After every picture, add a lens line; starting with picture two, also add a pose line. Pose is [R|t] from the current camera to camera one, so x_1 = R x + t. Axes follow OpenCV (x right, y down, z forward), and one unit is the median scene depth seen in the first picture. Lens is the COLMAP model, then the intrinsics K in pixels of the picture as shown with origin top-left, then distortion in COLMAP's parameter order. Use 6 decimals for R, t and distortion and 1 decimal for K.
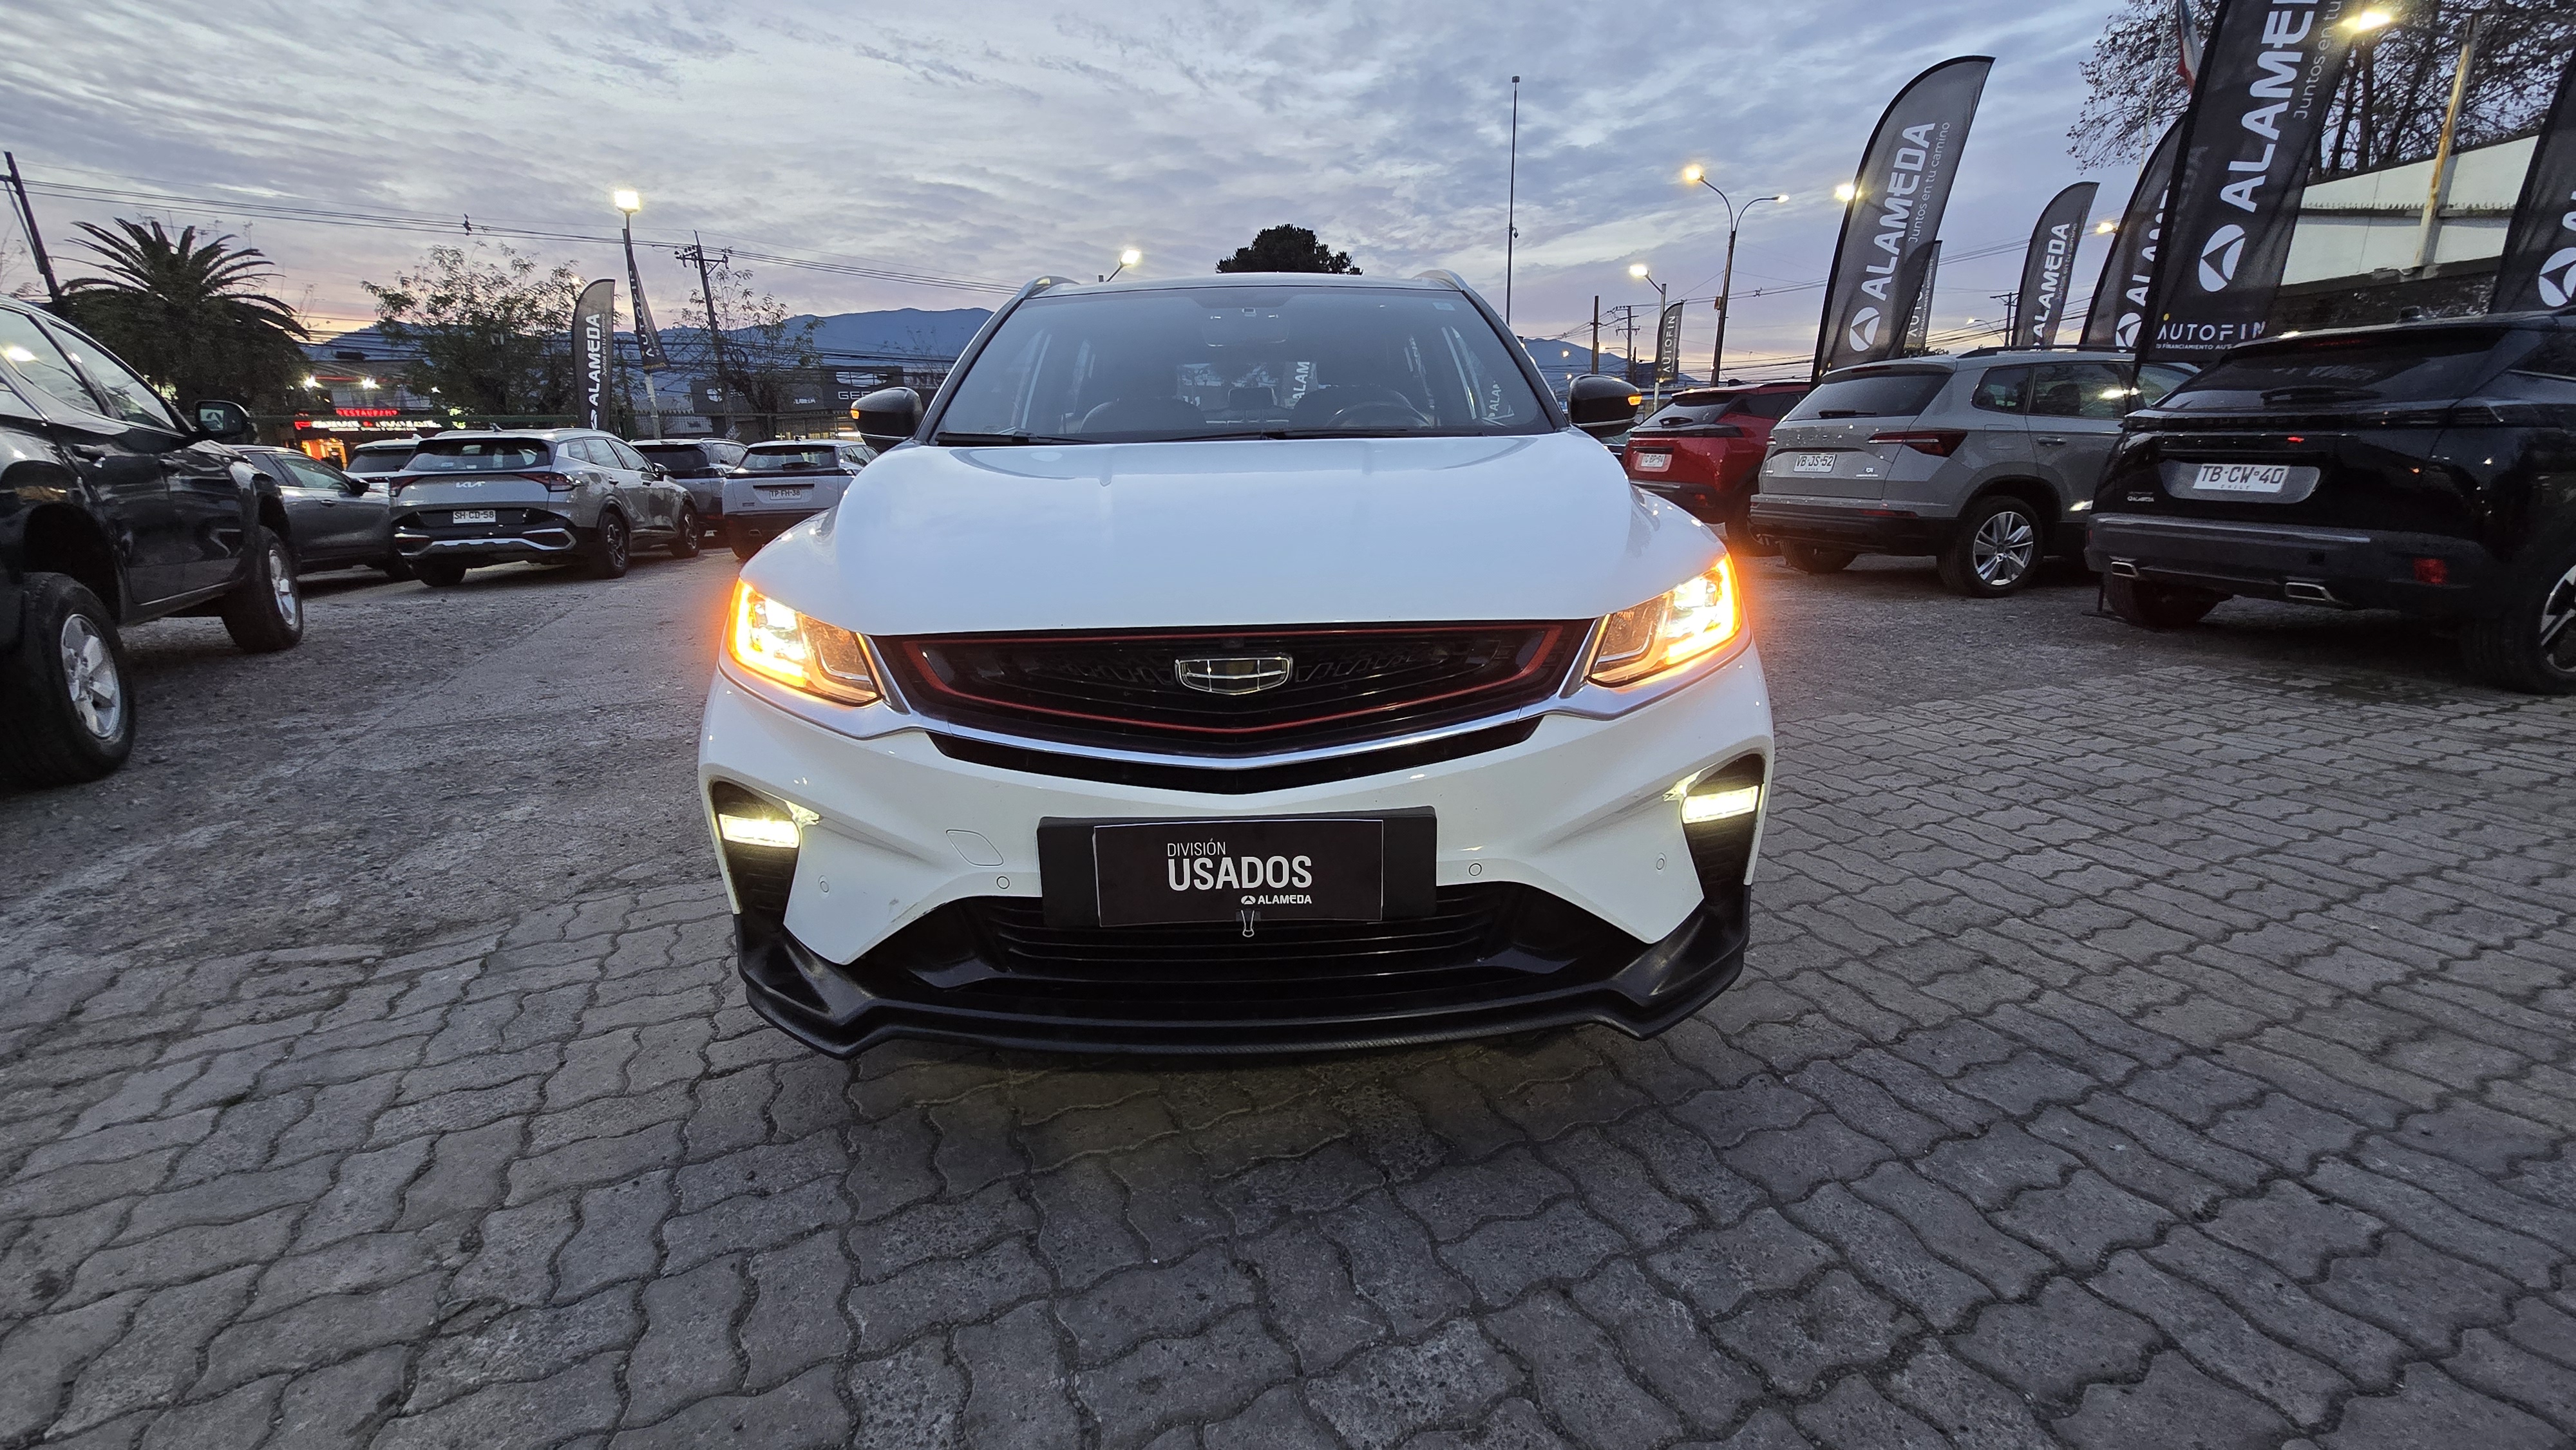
lens RADIAL K [[1052.7, 0, 1284.3], [0, 1052.7, 708.0], [0, 0, 1]] dist [-0.006969, 0.001939]
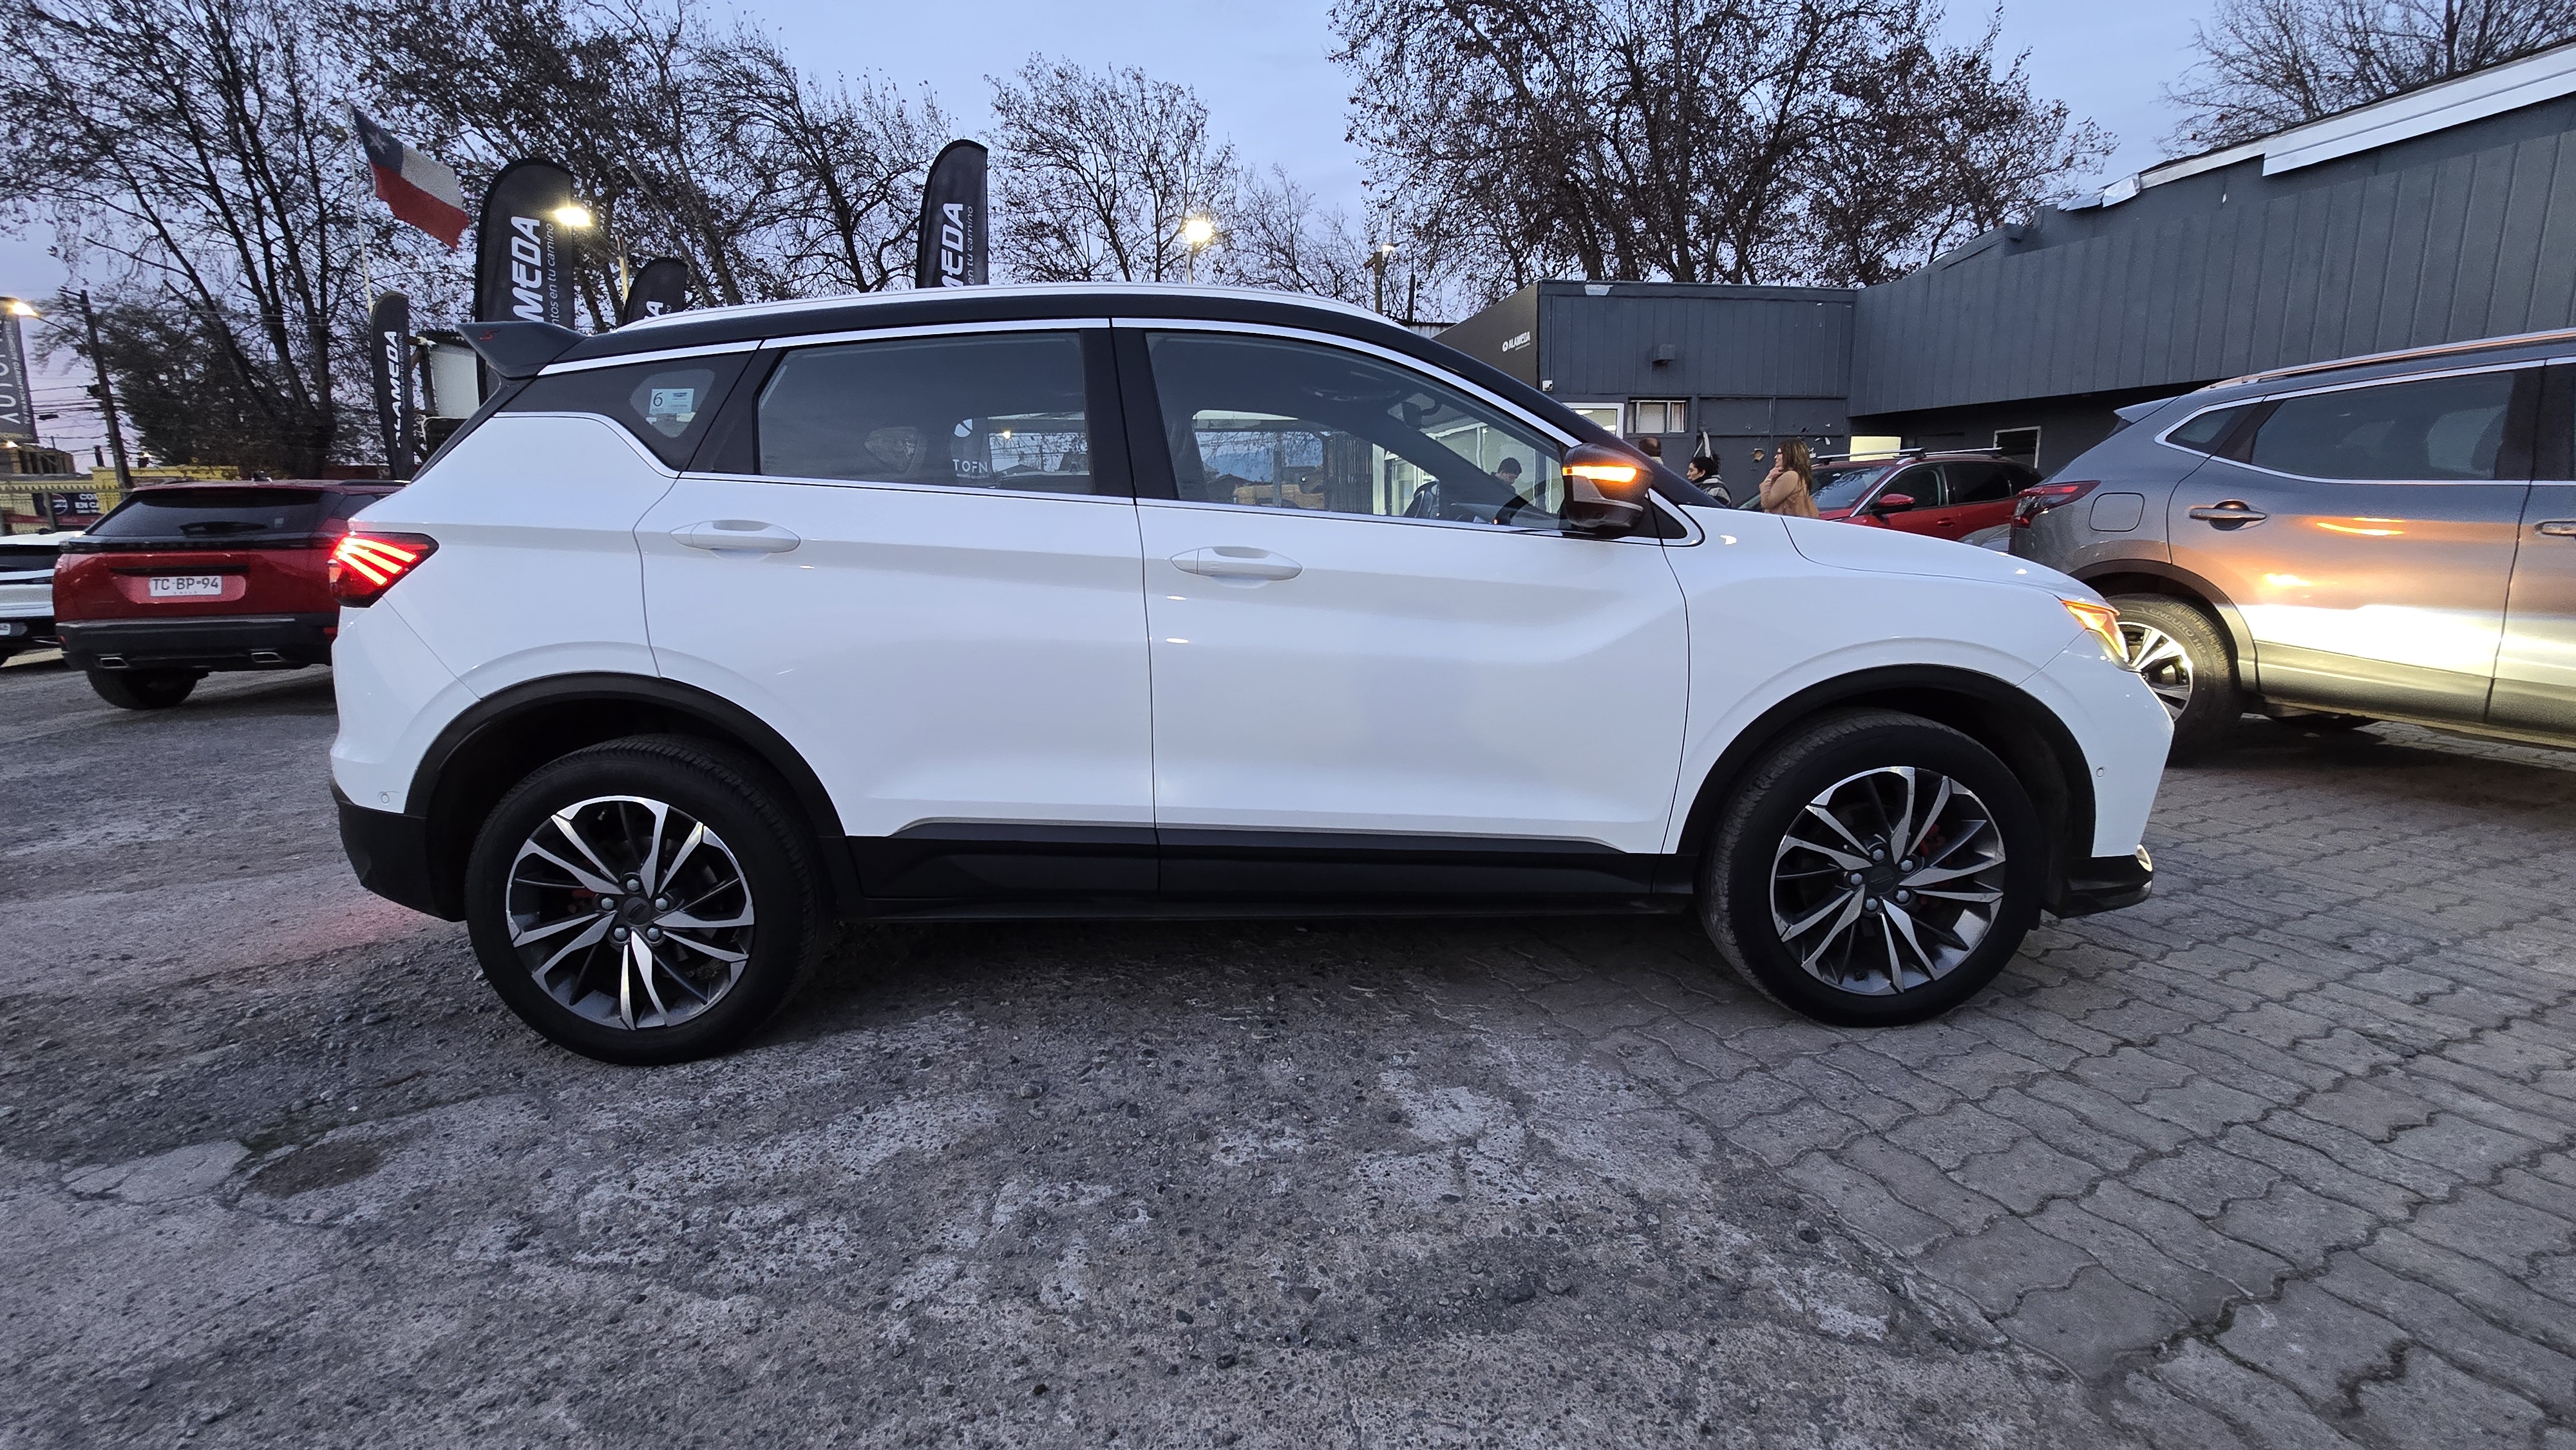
lens RADIAL K [[1052.7, 0, 1296.5], [0, 1052.7, 714.1], [0, 0, 1]] dist [-0.006969, 0.001939]
pose [[-0.011543, -0.161533, 0.986800, -1.090470], [0.265014, 0.951081, 0.158786, -0.282556], [-0.964175, 0.263349, 0.031830, 1.177828]]
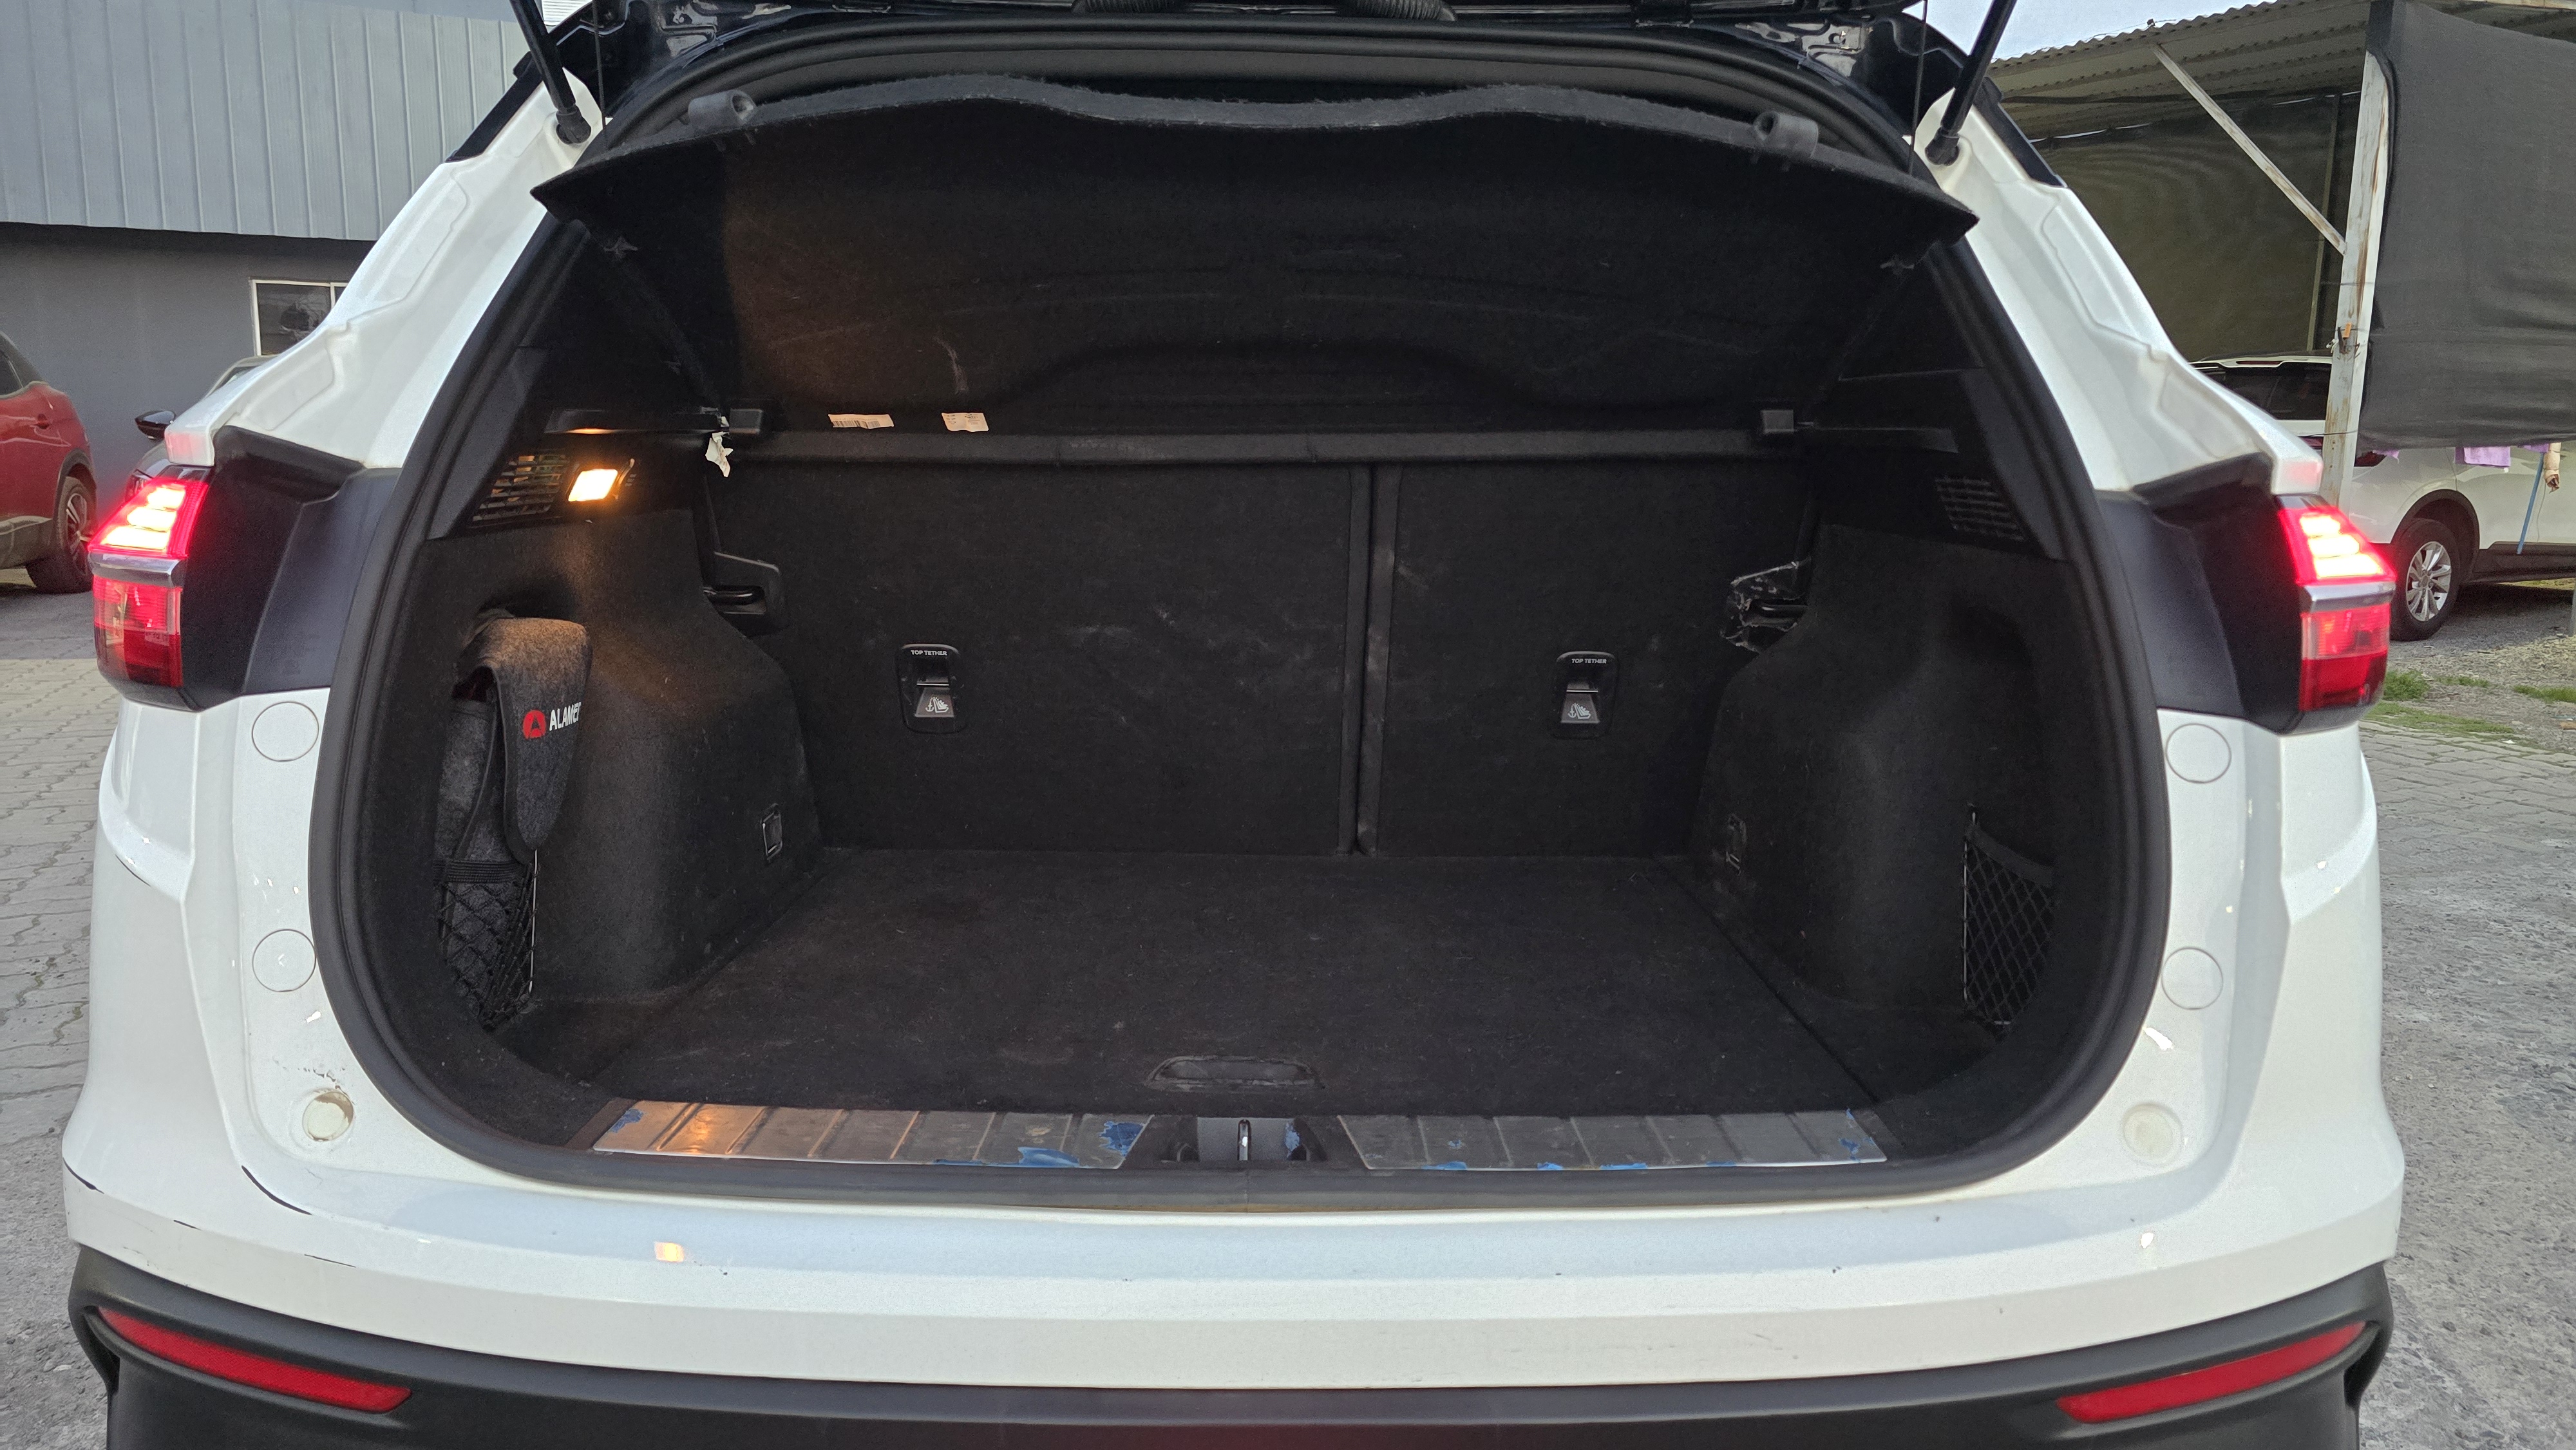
lens RADIAL K [[1754.5, 0, 1289.7], [0, 1754.5, 717.6], [0, 0, 1]] dist [0.030118, -0.014870]
pose [[-0.999959, 0.006063, 0.006781, -0.069514], [0.008303, 0.912802, 0.408318, -0.605431], [-0.003714, 0.408357, -0.912815, 2.272377]]
